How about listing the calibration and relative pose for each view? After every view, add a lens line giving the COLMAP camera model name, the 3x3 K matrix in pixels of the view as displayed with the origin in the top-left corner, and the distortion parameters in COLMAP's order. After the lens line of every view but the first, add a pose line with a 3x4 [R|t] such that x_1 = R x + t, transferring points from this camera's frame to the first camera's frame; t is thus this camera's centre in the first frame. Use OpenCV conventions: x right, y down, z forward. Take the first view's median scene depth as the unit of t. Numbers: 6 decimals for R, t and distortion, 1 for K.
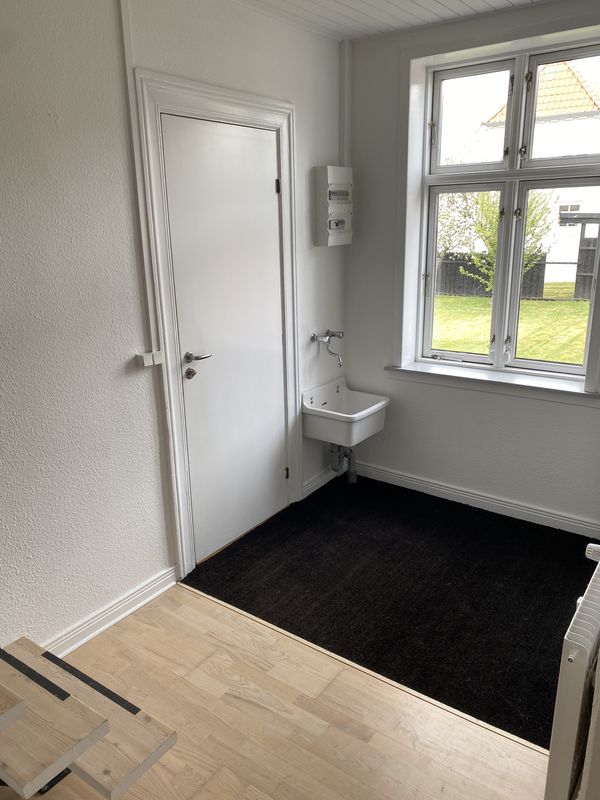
lens RADIAL K [[606.8, 0, 298.5], [0, 606.8, 398.2], [0, 0, 1]] dist [0.007947, -0.006000]
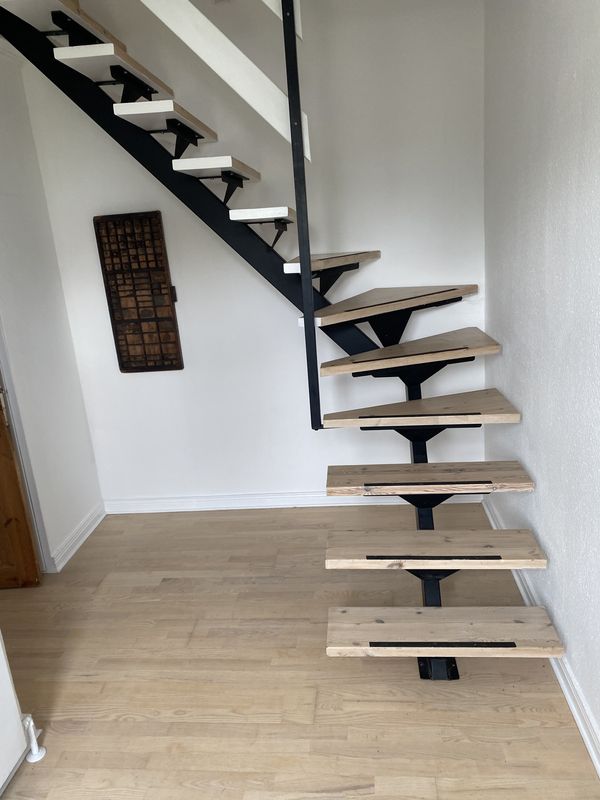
lens RADIAL K [[606.8, 0, 300.0], [0, 606.8, 399.5], [0, 0, 1]] dist [0.007947, -0.006000]
pose [[-0.860622, 0.219388, -0.459563, 0.229683], [-0.044691, 0.866422, 0.497309, -0.374953], [0.507279, 0.448533, -0.735857, 1.311775]]
